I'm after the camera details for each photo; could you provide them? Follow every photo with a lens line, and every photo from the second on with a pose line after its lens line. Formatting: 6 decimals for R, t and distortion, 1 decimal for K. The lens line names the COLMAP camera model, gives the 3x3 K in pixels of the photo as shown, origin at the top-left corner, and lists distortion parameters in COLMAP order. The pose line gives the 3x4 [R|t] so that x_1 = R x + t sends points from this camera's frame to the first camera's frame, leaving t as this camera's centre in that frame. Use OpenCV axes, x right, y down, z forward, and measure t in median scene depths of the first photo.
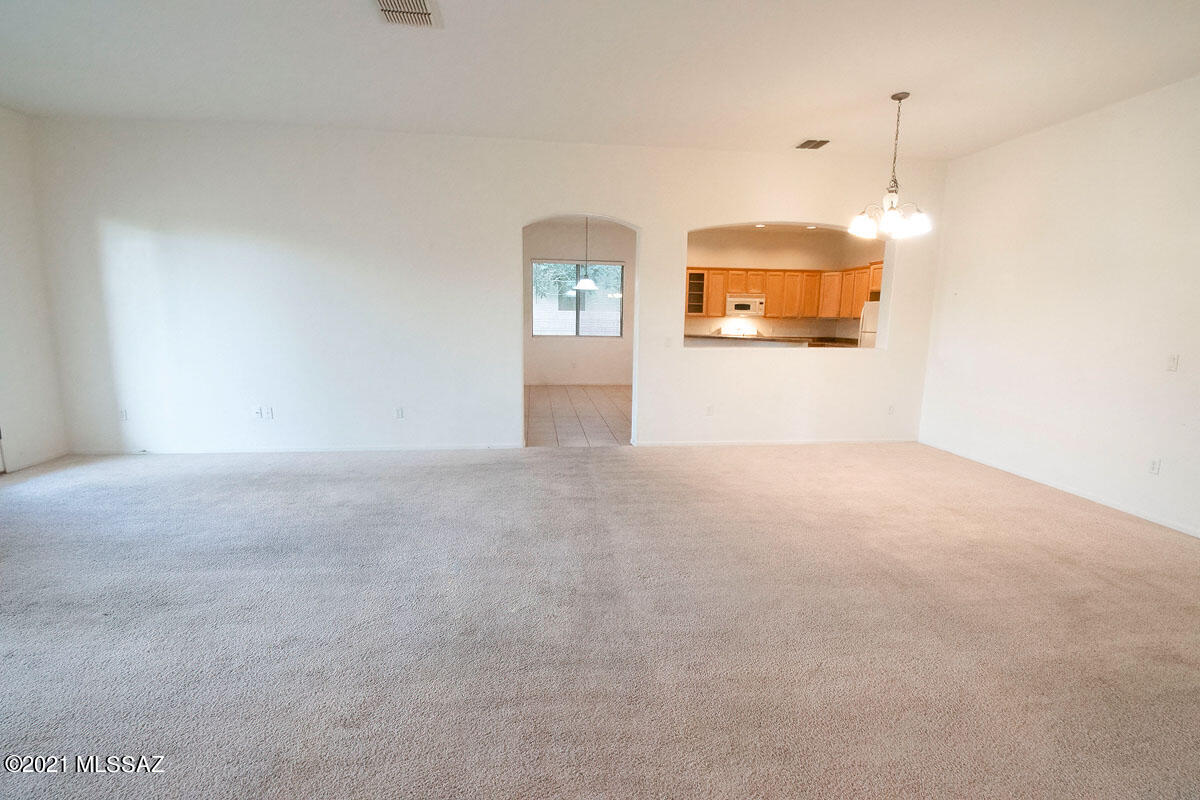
lens RADIAL K [[529.9, 0, 593.5], [0, 529.9, 401.3], [0, 0, 1]] dist [-0.005689, -0.006121]
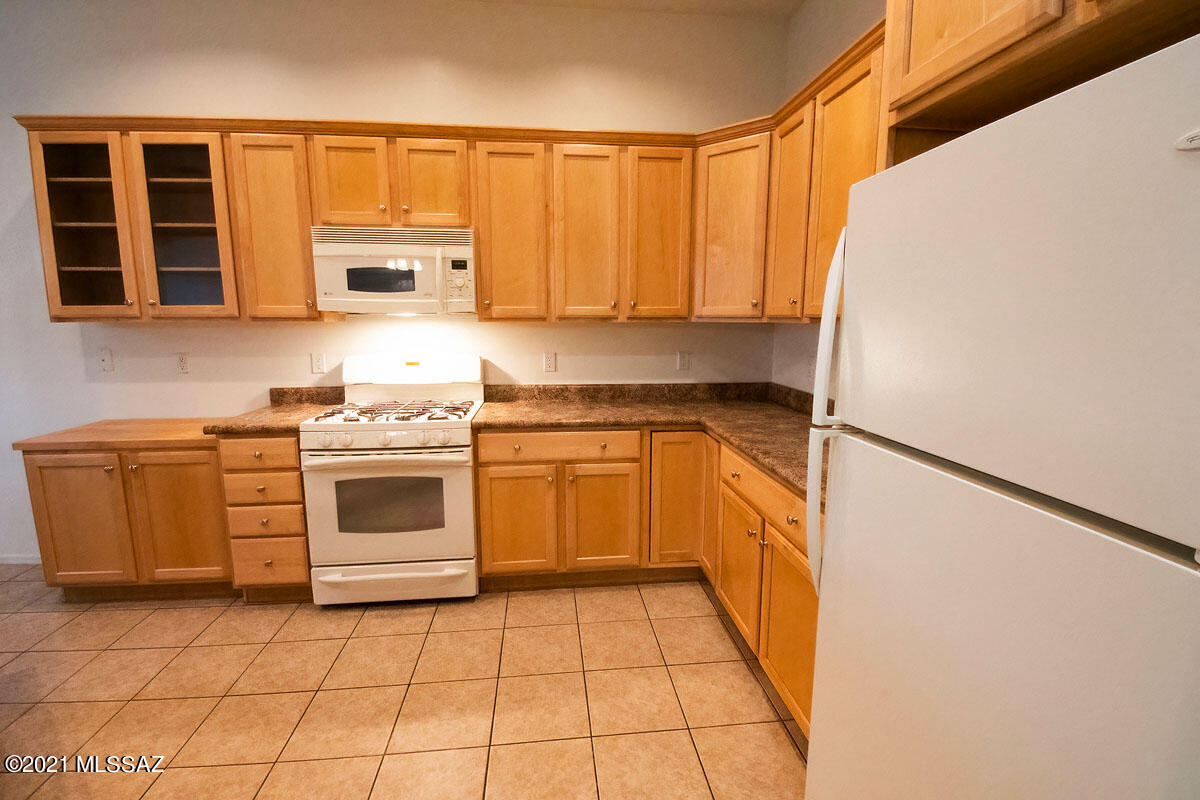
lens RADIAL K [[529.9, 0, 602.3], [0, 529.9, 402.5], [0, 0, 1]] dist [-0.005689, -0.006121]
pose [[0.999943, -0.009450, -0.005018, 0.389883], [0.009429, 0.999947, -0.004199, -0.117806], [0.005058, 0.004151, 0.999979, 0.750875]]
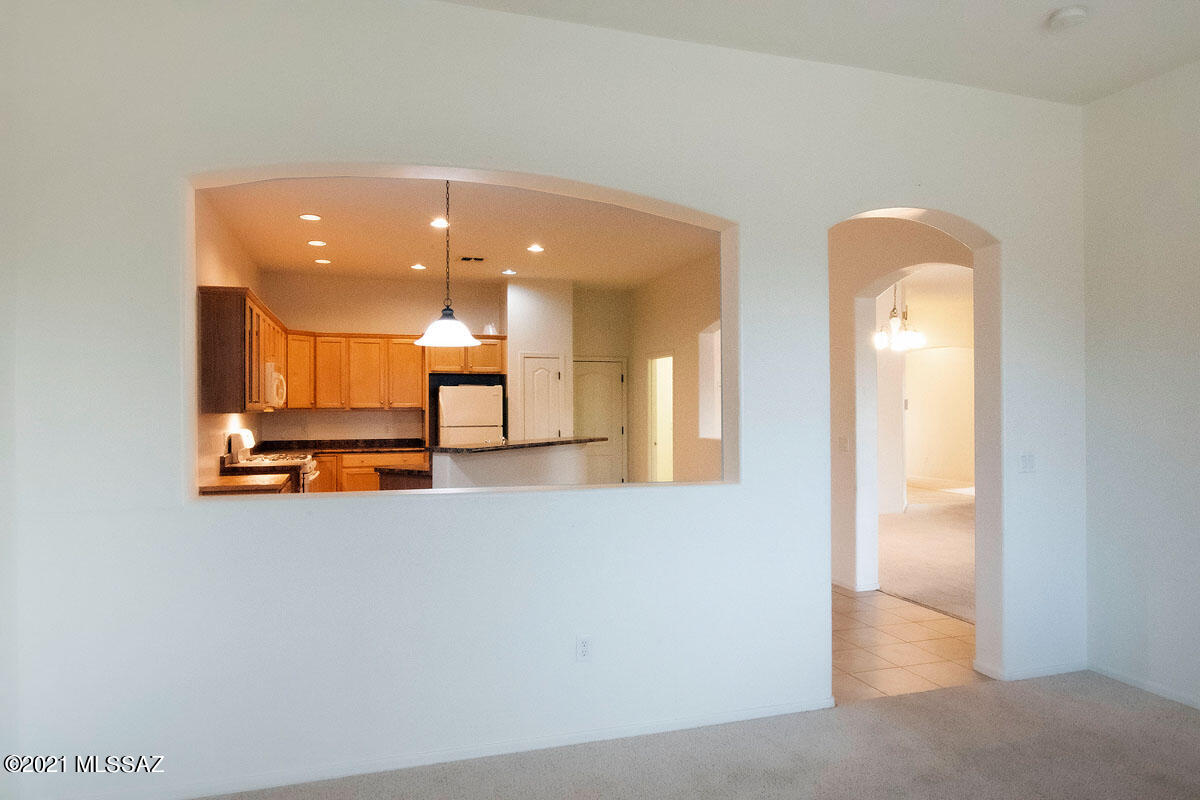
lens RADIAL K [[759.2, 0, 598.1], [0, 759.2, 403.4], [0, 0, 1]] dist [0.003542, -0.011154]
pose [[-0.197170, -0.005523, 0.980354, -0.479078], [0.158772, 0.986603, 0.037491, -0.145114], [-0.967427, 0.163045, -0.193652, 0.853864]]
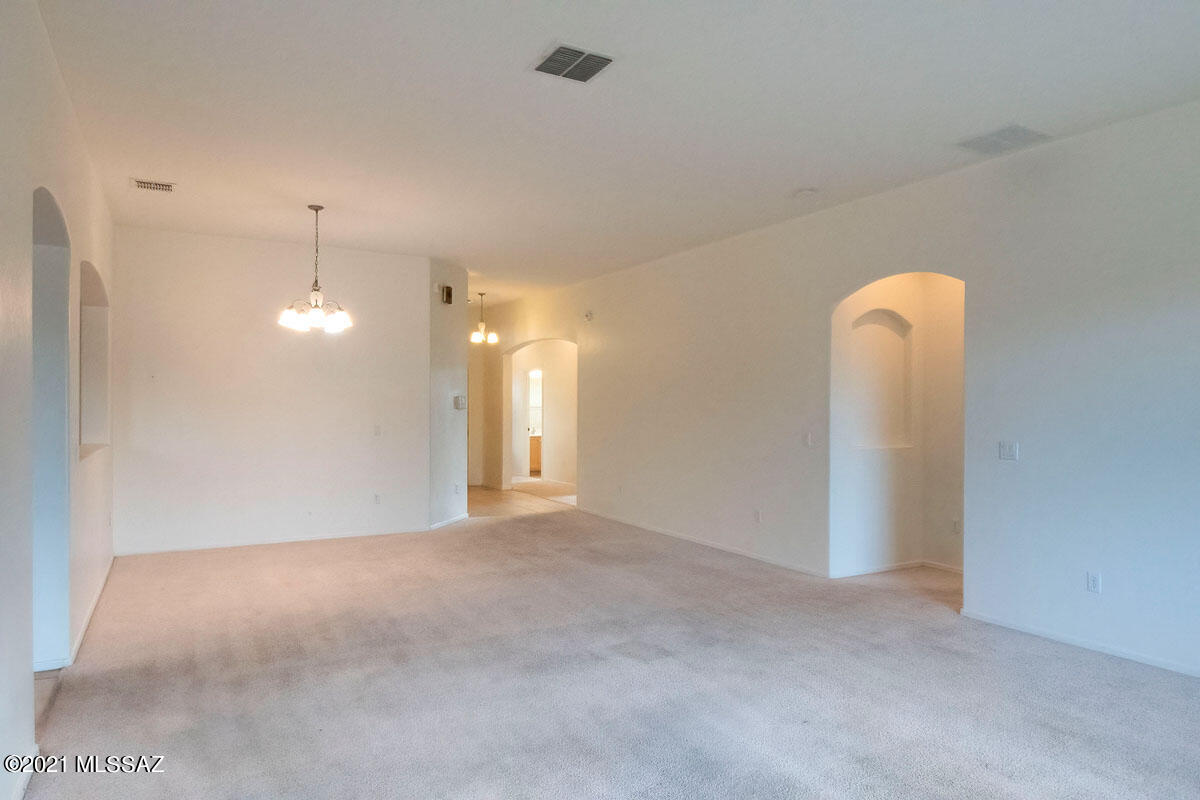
lens RADIAL K [[759.2, 0, 598.2], [0, 759.2, 404.3], [0, 0, 1]] dist [0.003542, -0.011154]
pose [[-0.385158, -0.015282, 0.922724, -0.427714], [0.142640, 0.986861, 0.075884, -0.079182], [-0.911760, 0.160845, -0.377918, 0.428861]]
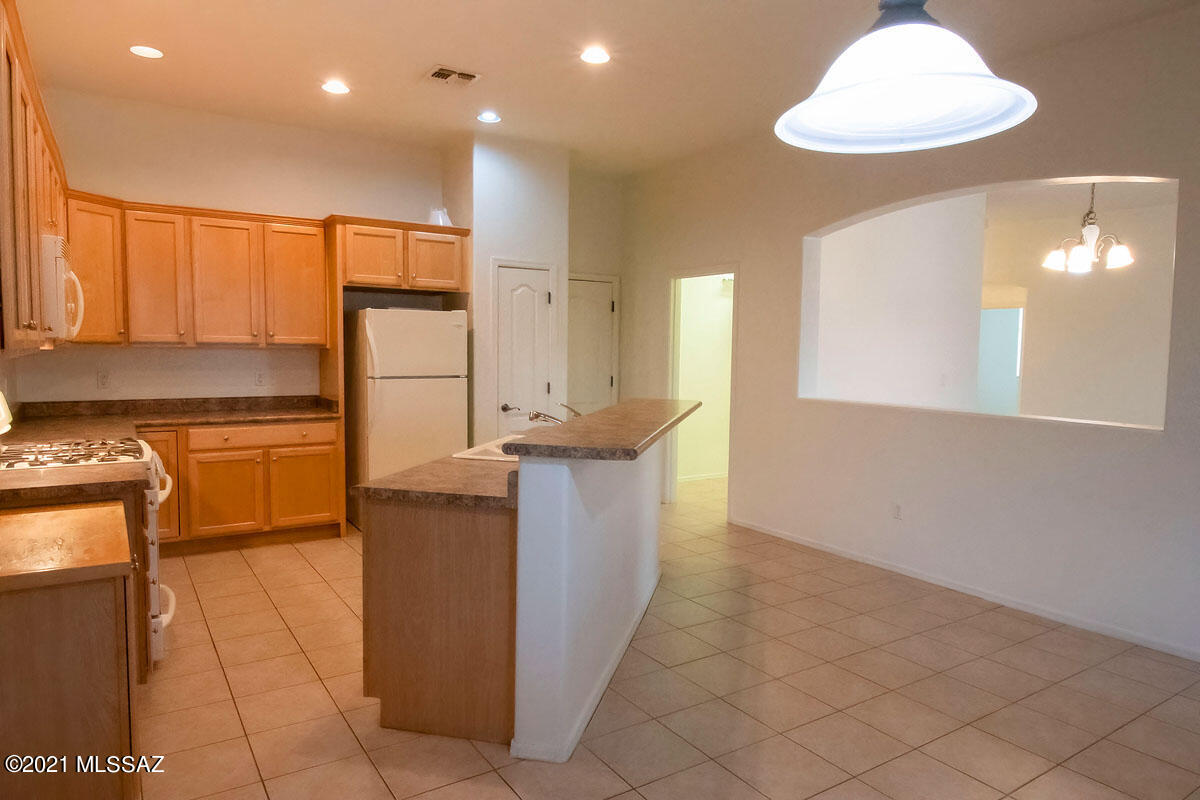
lens RADIAL K [[759.2, 0, 597.1], [0, 759.2, 401.9], [0, 0, 1]] dist [0.003542, -0.011154]
pose [[-0.445273, -0.082449, 0.891591, -0.105104], [0.125708, 0.980133, 0.153417, -0.158249], [-0.886527, 0.180393, -0.426062, 0.951329]]
